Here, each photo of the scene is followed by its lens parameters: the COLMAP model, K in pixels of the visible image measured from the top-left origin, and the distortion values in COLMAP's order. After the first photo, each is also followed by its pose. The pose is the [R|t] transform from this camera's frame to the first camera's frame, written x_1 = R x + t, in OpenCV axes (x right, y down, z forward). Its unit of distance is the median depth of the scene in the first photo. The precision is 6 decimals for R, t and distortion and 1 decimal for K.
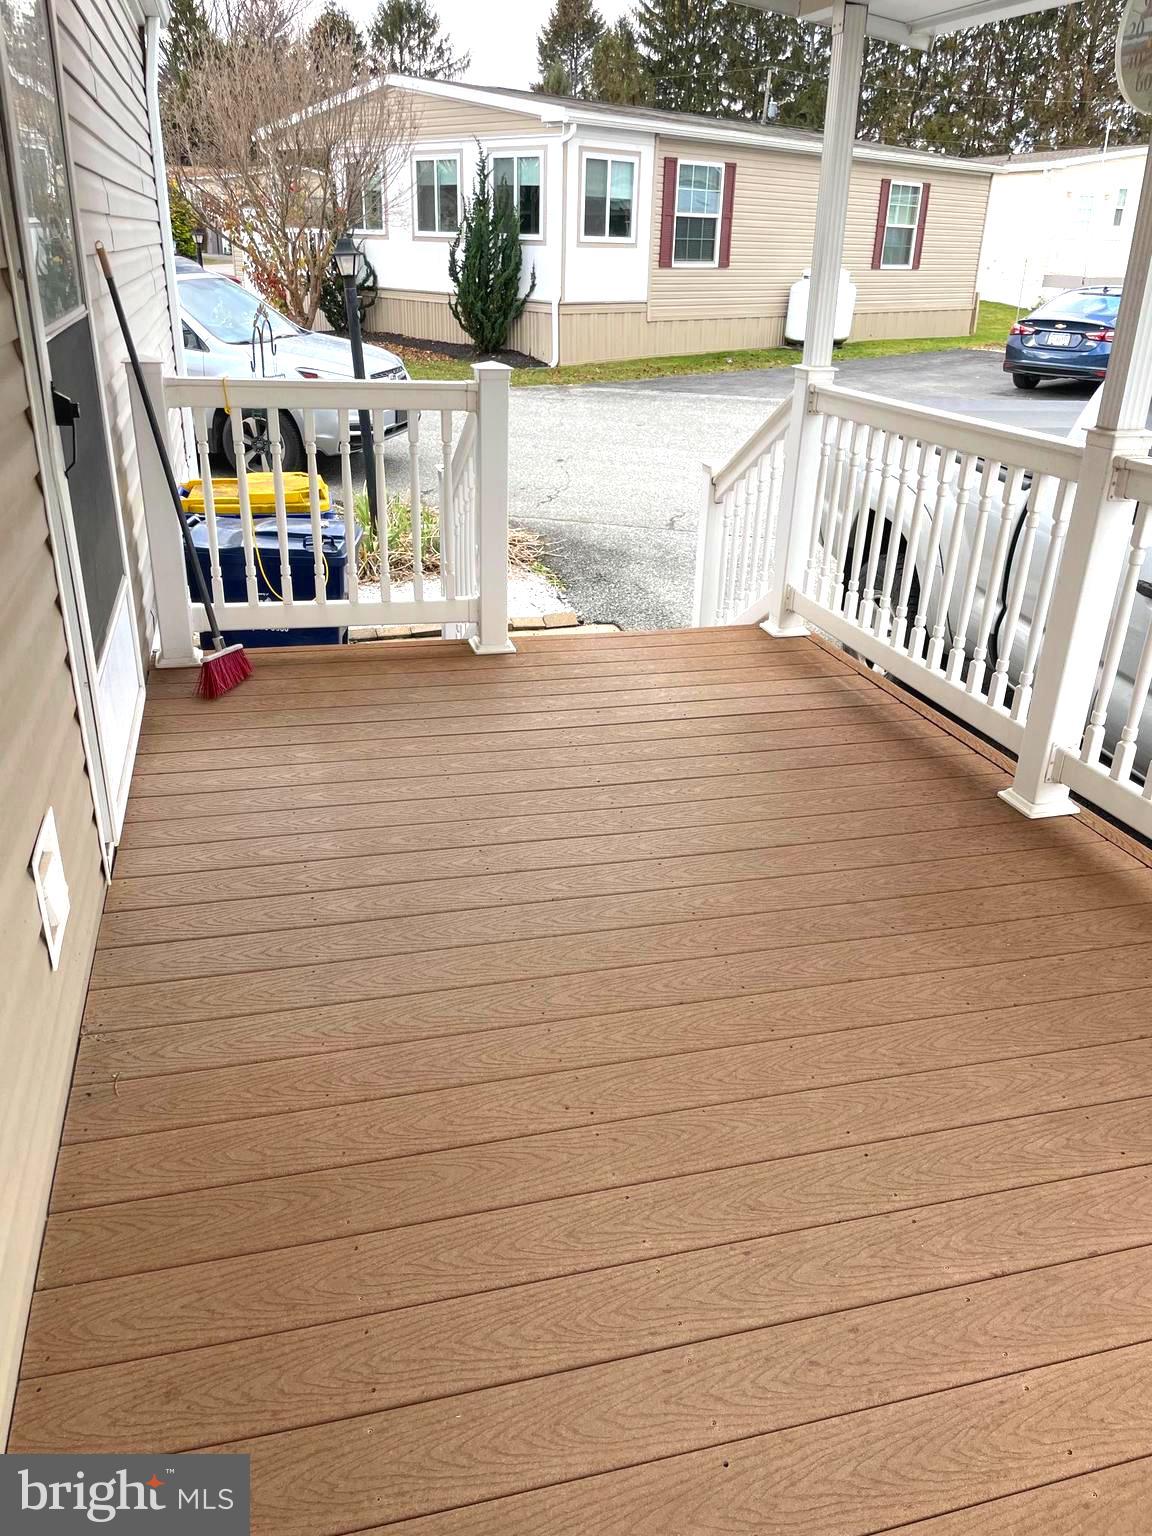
lens RADIAL K [[1153.4, 0, 576.0], [0, 1153.4, 768.0], [0, 0, 1]] dist [0.100626, -0.127809]
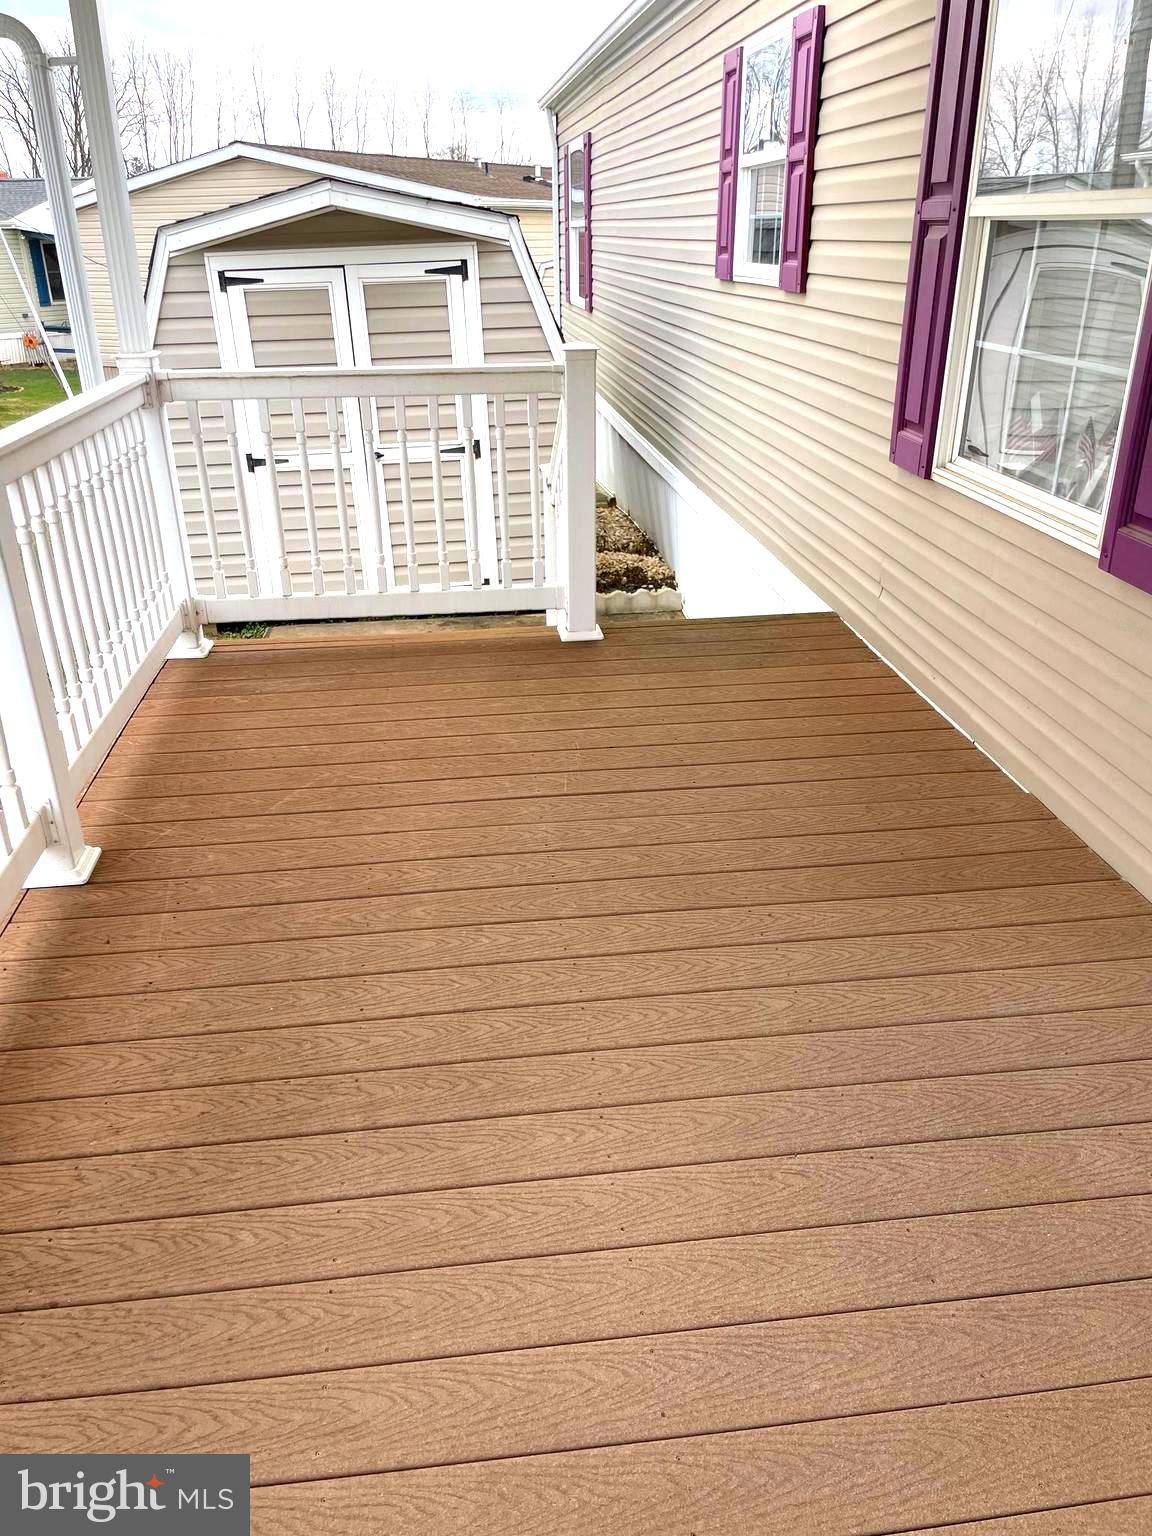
lens RADIAL K [[1153.4, 0, 576.0], [0, 1153.4, 768.0], [0, 0, 1]] dist [0.100626, -0.127809]
pose [[-0.989287, -0.078429, 0.123123, 0.049583], [0.041681, 0.656553, 0.753128, -0.655102], [-0.139903, 0.750192, -0.646250, 1.474105]]
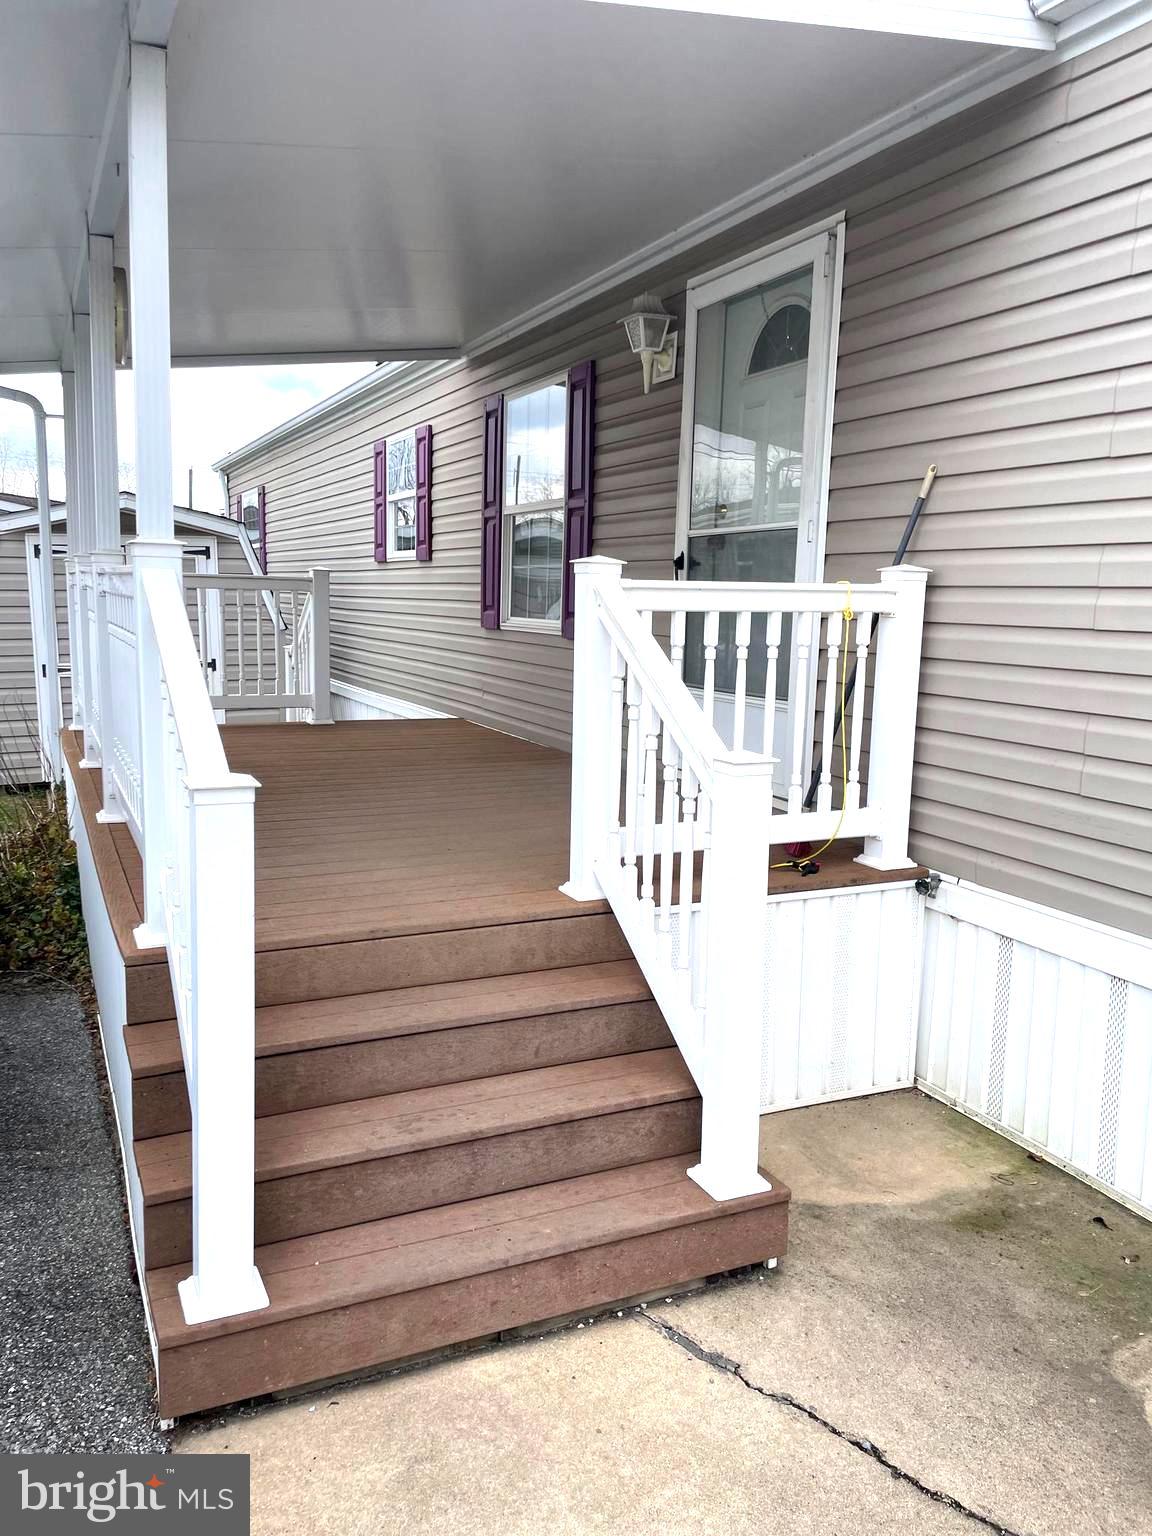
lens RADIAL K [[1153.4, 0, 576.0], [0, 1153.4, 768.0], [0, 0, 1]] dist [0.100626, -0.127809]
pose [[-0.983936, -0.027515, -0.176388, 0.157560], [-0.118570, 0.839365, 0.530479, -1.144392], [0.133458, 0.542871, -0.829144, 3.074697]]
